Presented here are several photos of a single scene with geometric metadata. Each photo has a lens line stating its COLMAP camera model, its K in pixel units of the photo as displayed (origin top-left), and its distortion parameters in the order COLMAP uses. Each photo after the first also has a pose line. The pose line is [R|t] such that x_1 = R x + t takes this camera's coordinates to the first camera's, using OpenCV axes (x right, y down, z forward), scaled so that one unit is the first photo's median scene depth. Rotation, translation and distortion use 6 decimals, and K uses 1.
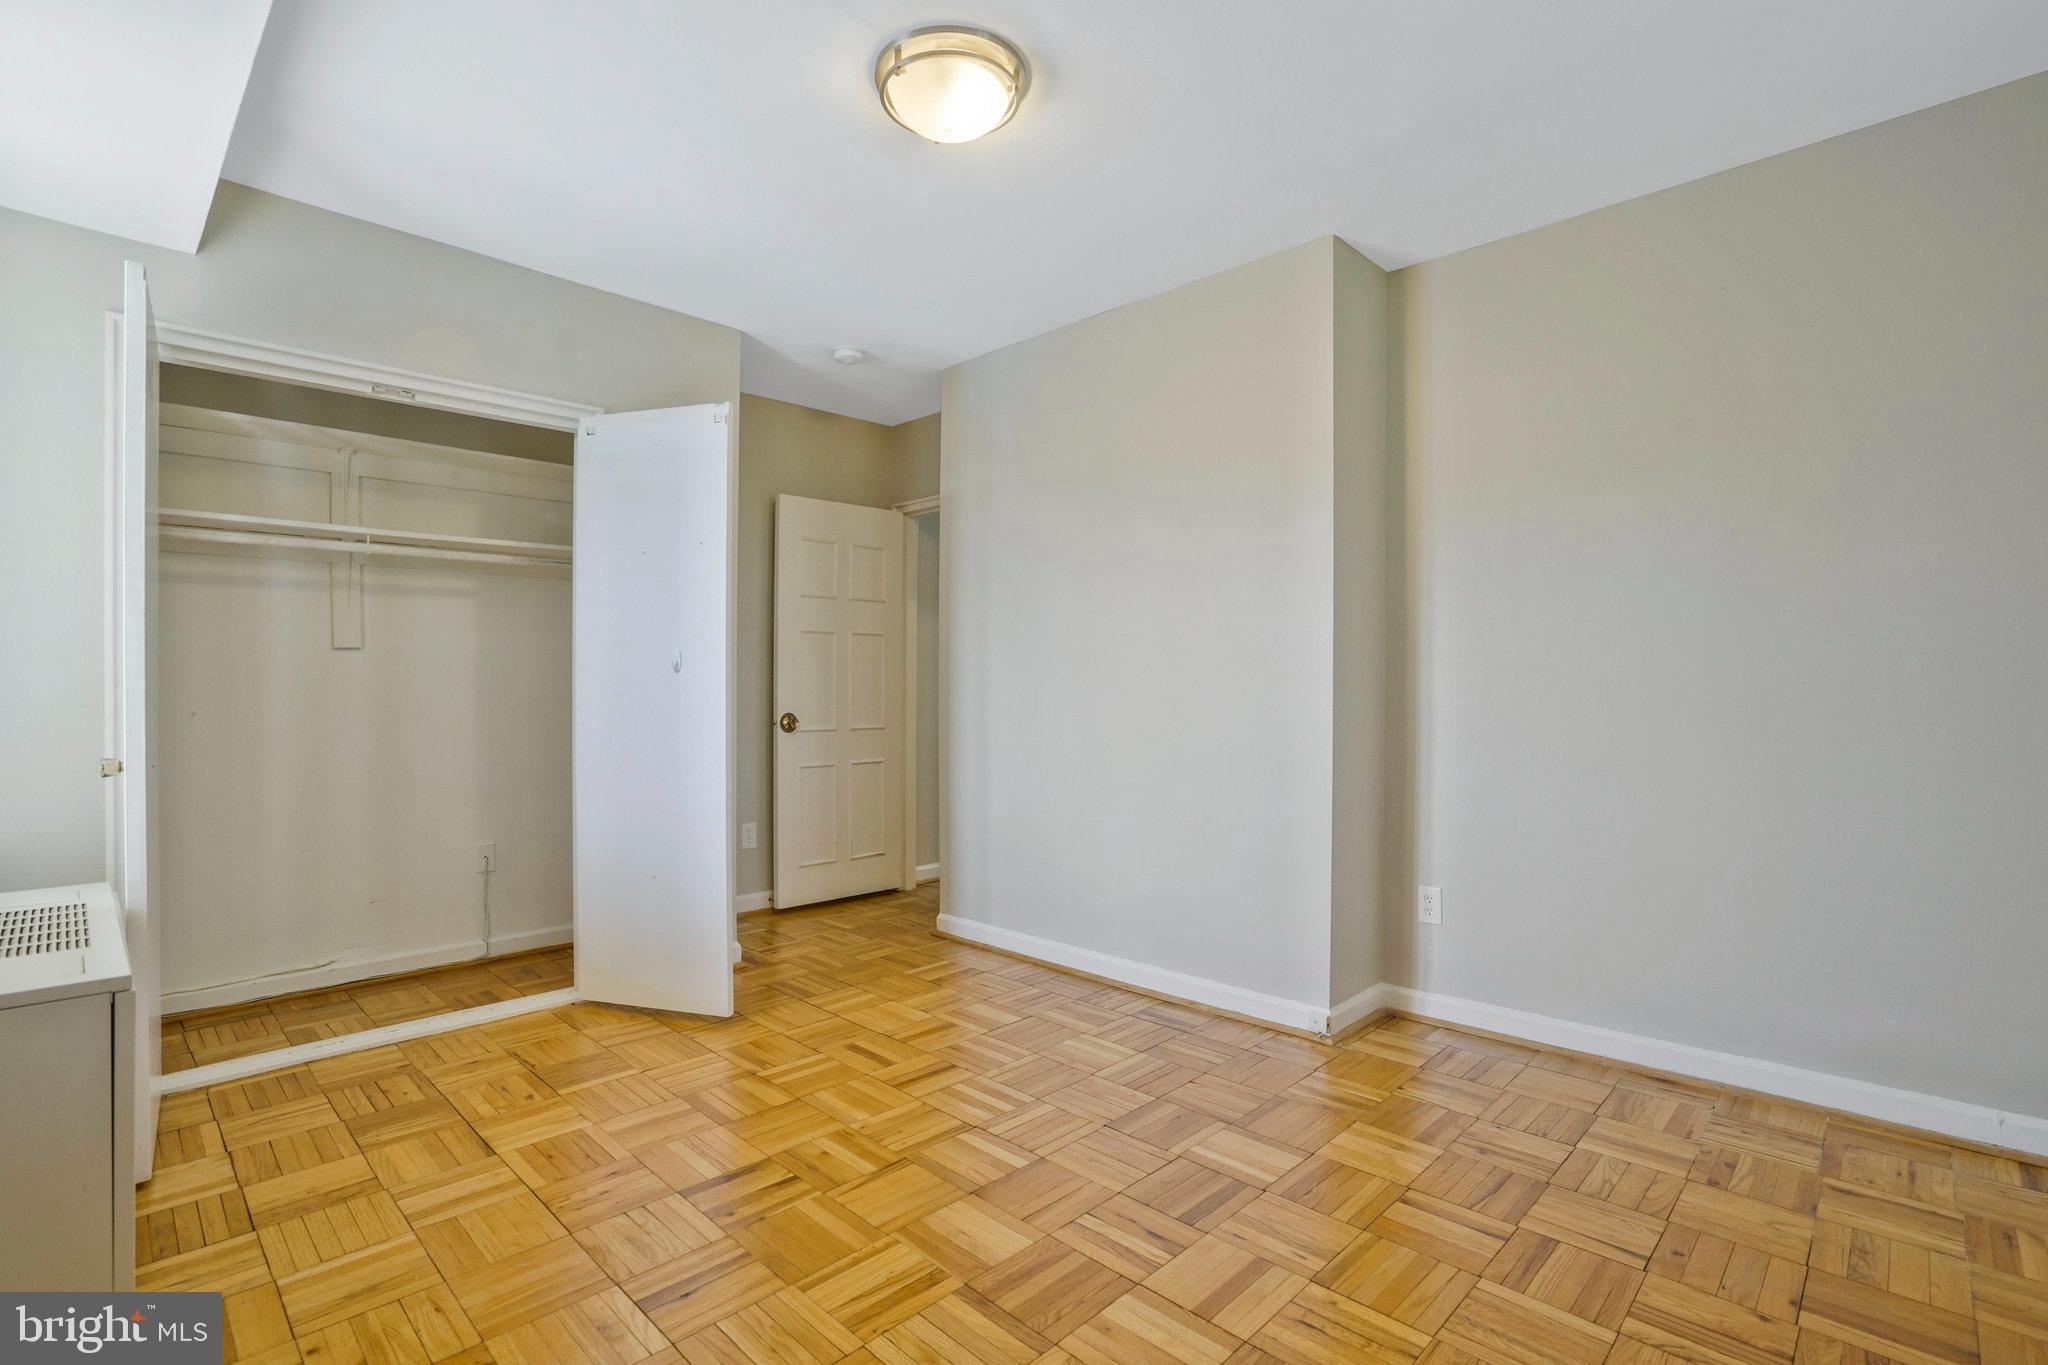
lens RADIAL K [[963.3, 0, 1016.3], [0, 963.3, 684.5], [0, 0, 1]] dist [-0.036154, 0.006342]
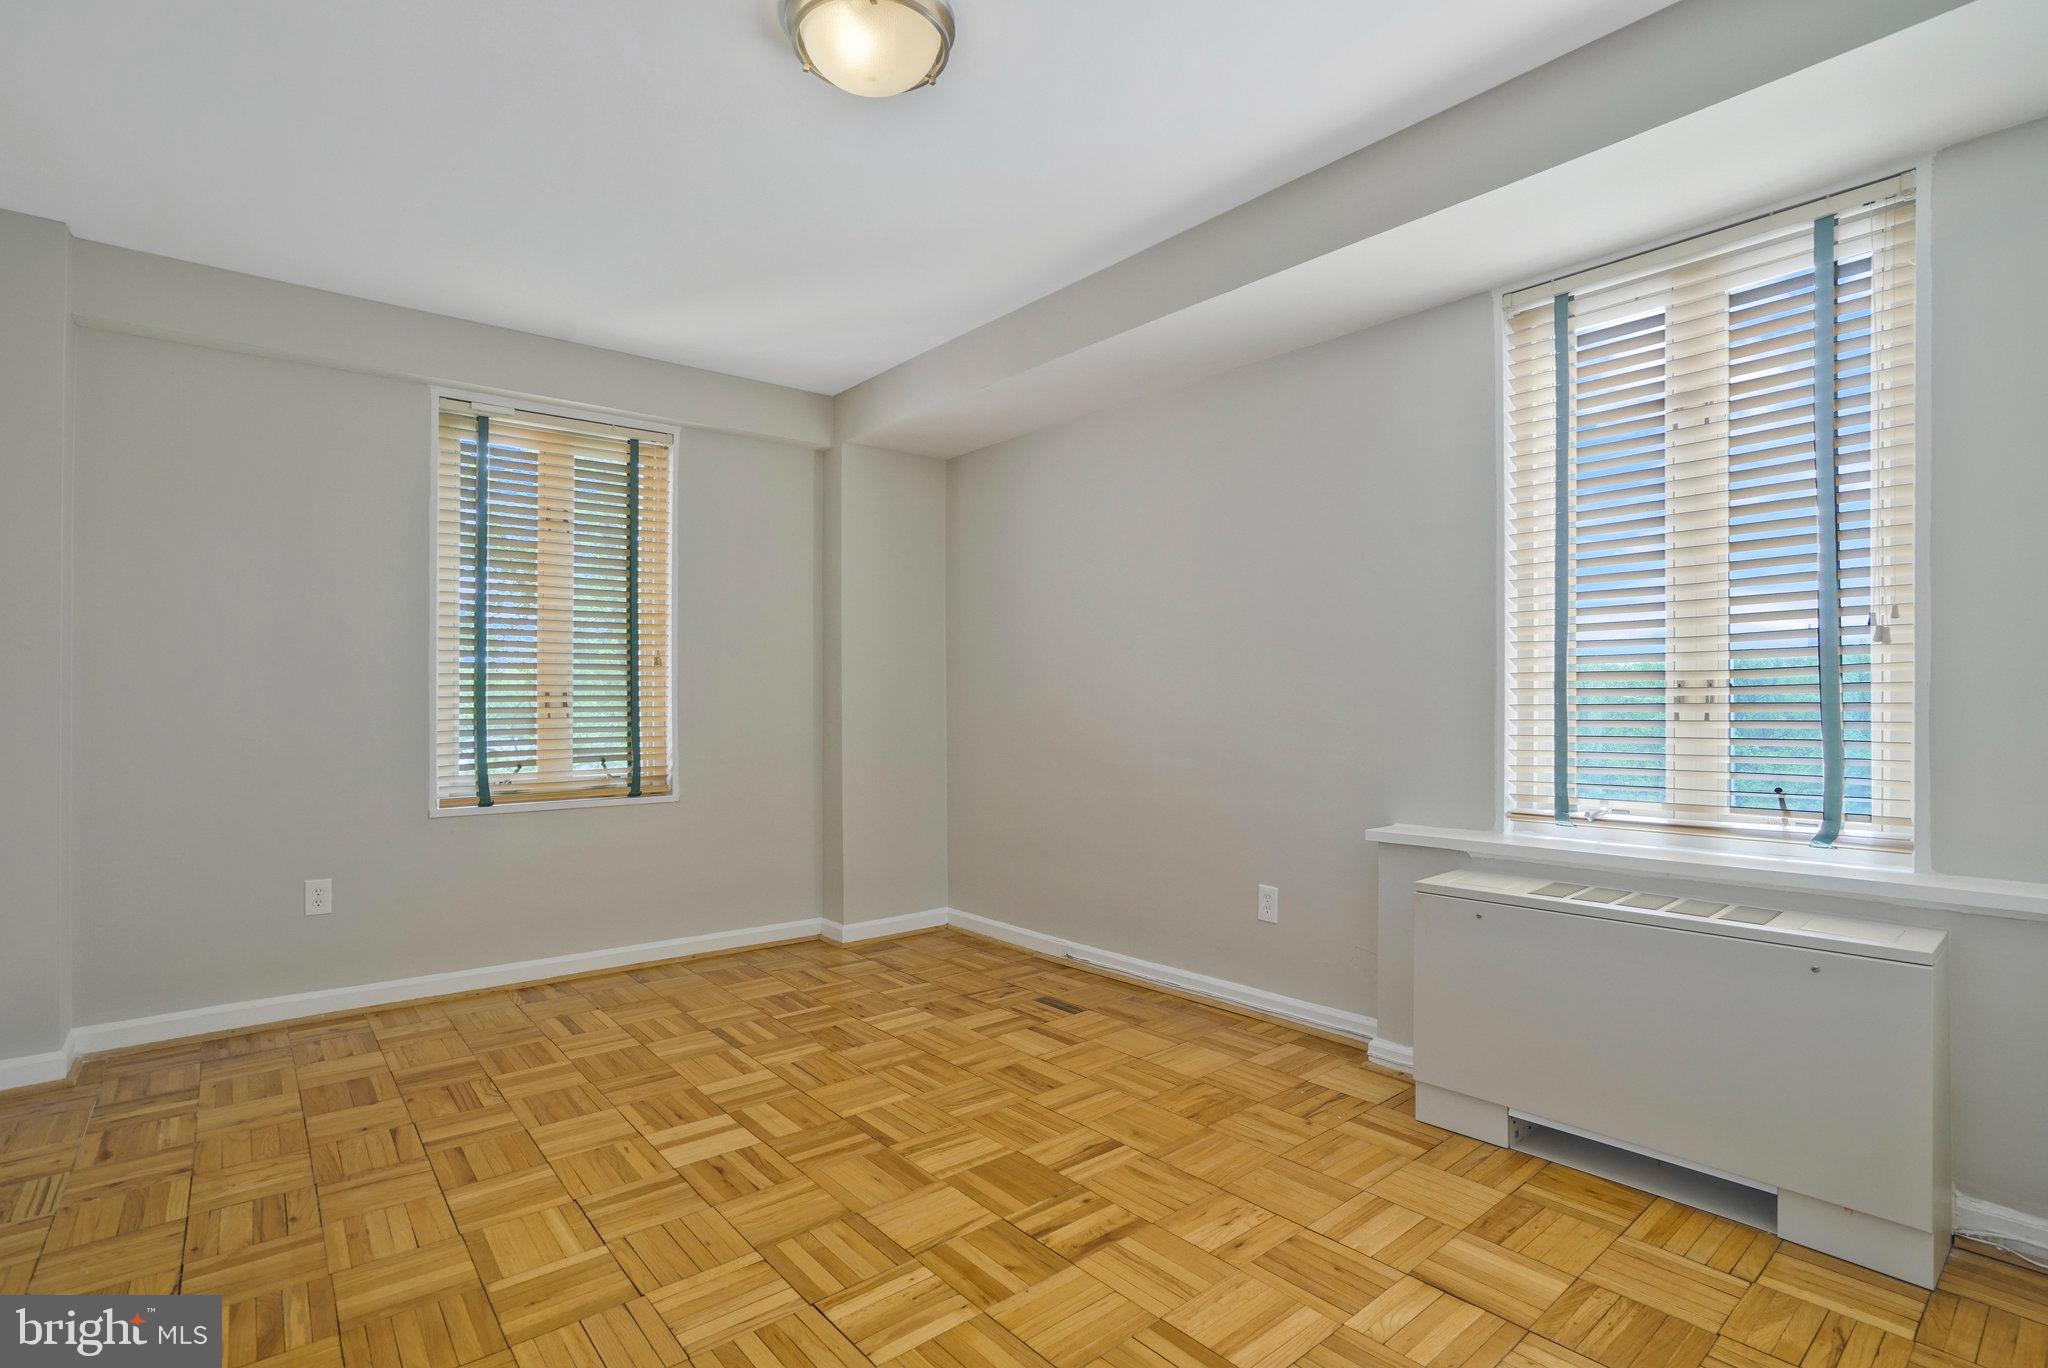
lens RADIAL K [[963.3, 0, 1015.5], [0, 963.3, 699.2], [0, 0, 1]] dist [-0.036154, 0.006342]
pose [[-0.994640, 0.004281, 0.103310, -0.257909], [0.003462, 0.999961, -0.008114, 0.004141], [-0.103341, -0.007712, -0.994616, 1.599143]]
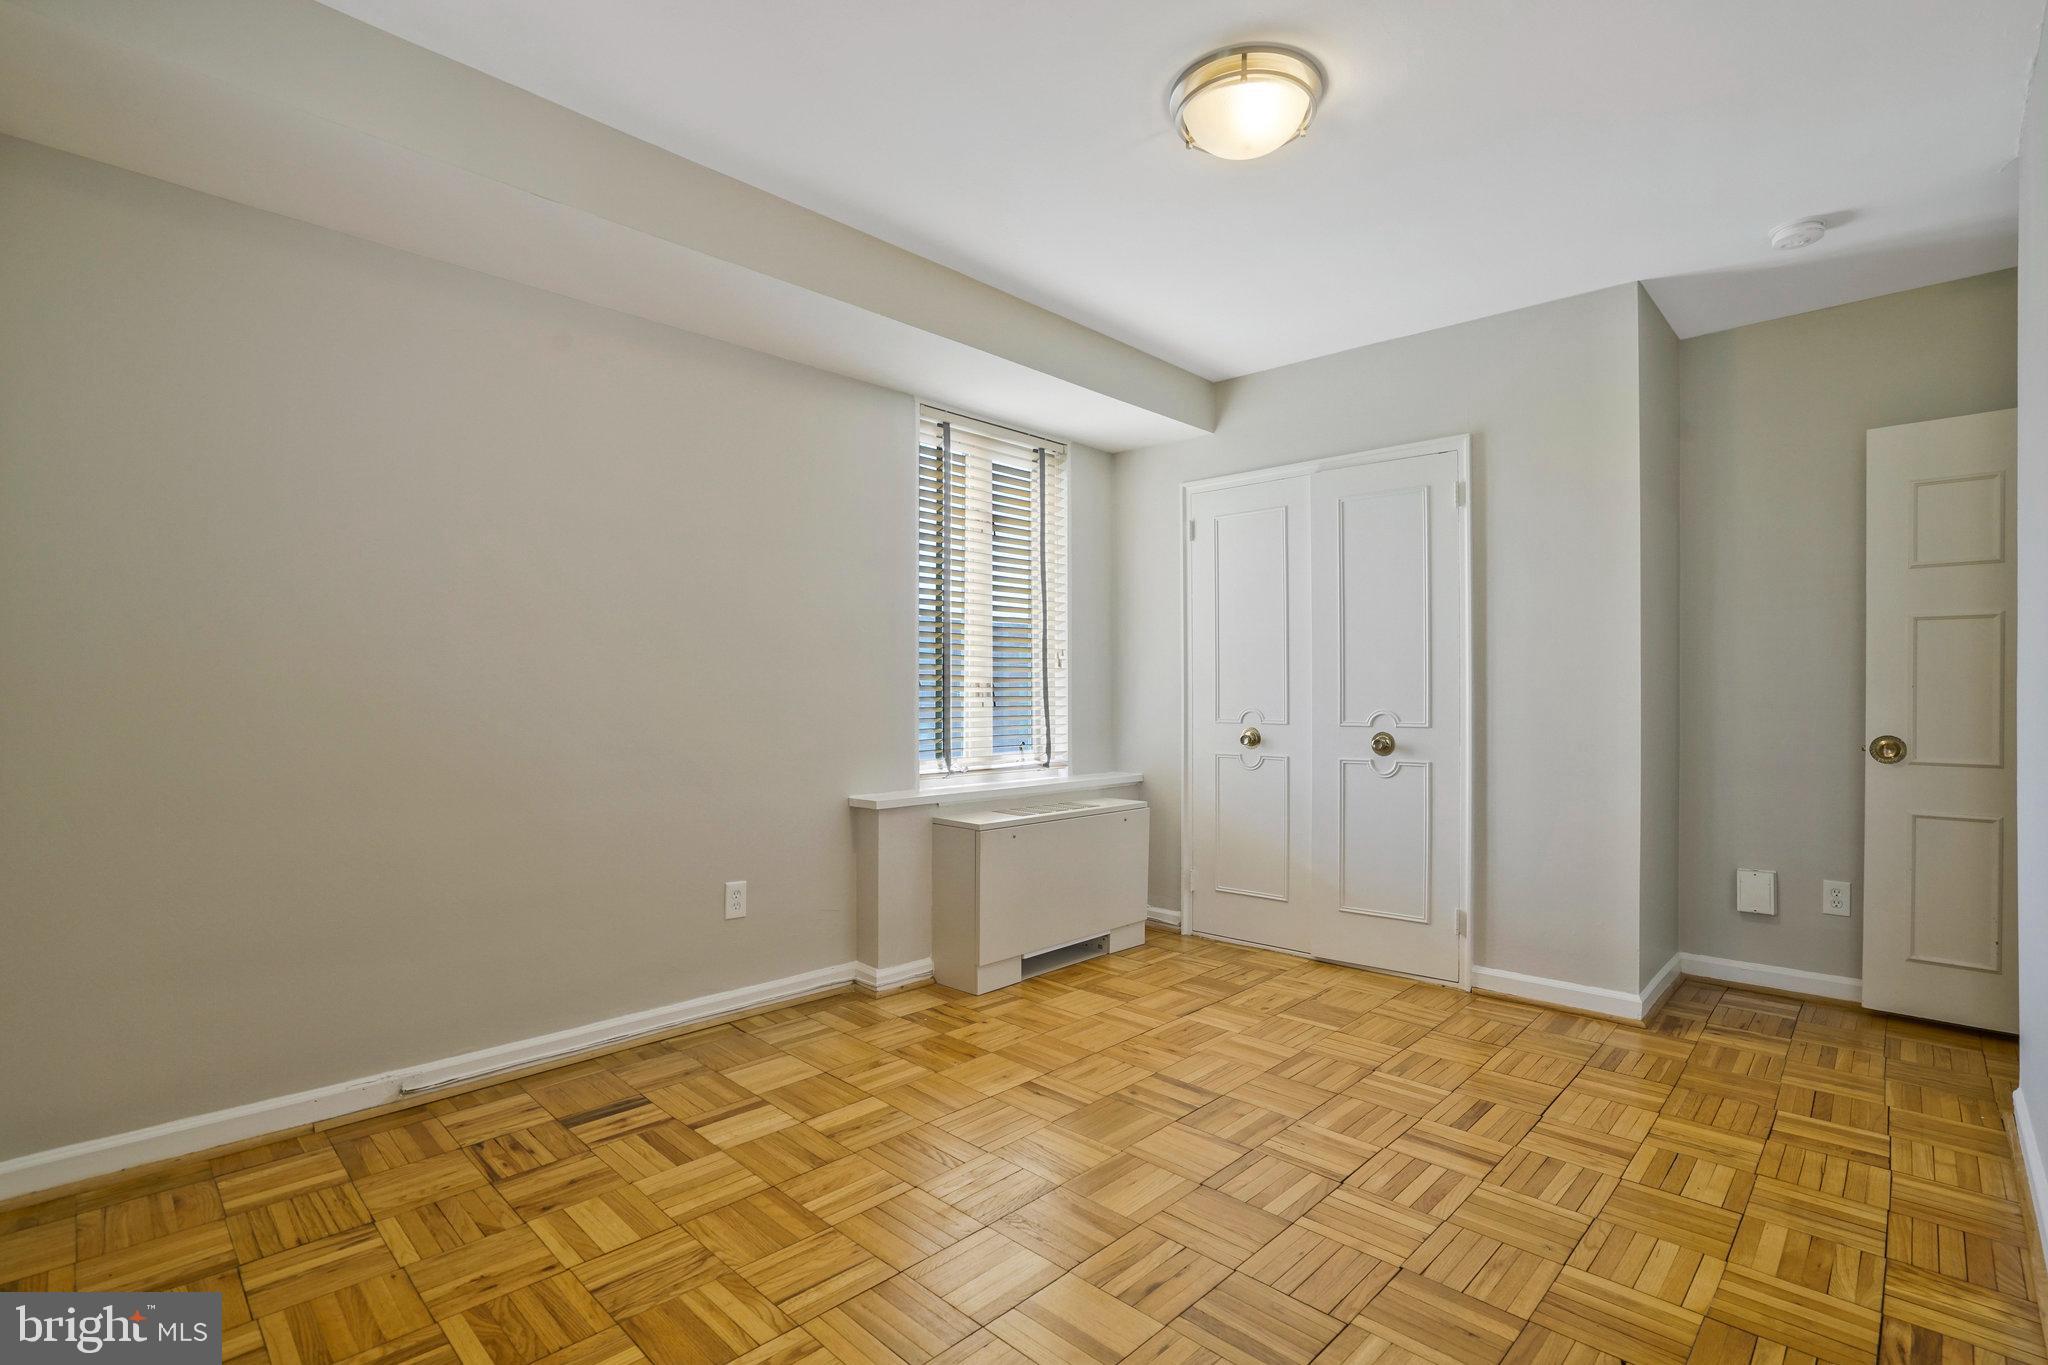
lens RADIAL K [[963.3, 0, 1014.2], [0, 963.3, 682.4], [0, 0, 1]] dist [-0.036154, 0.006342]
pose [[-0.009153, -0.013632, -0.999865, 0.807326], [0.000355, 0.999907, -0.013636, 0.001259], [0.999958, -0.000479, -0.009147, 0.652301]]
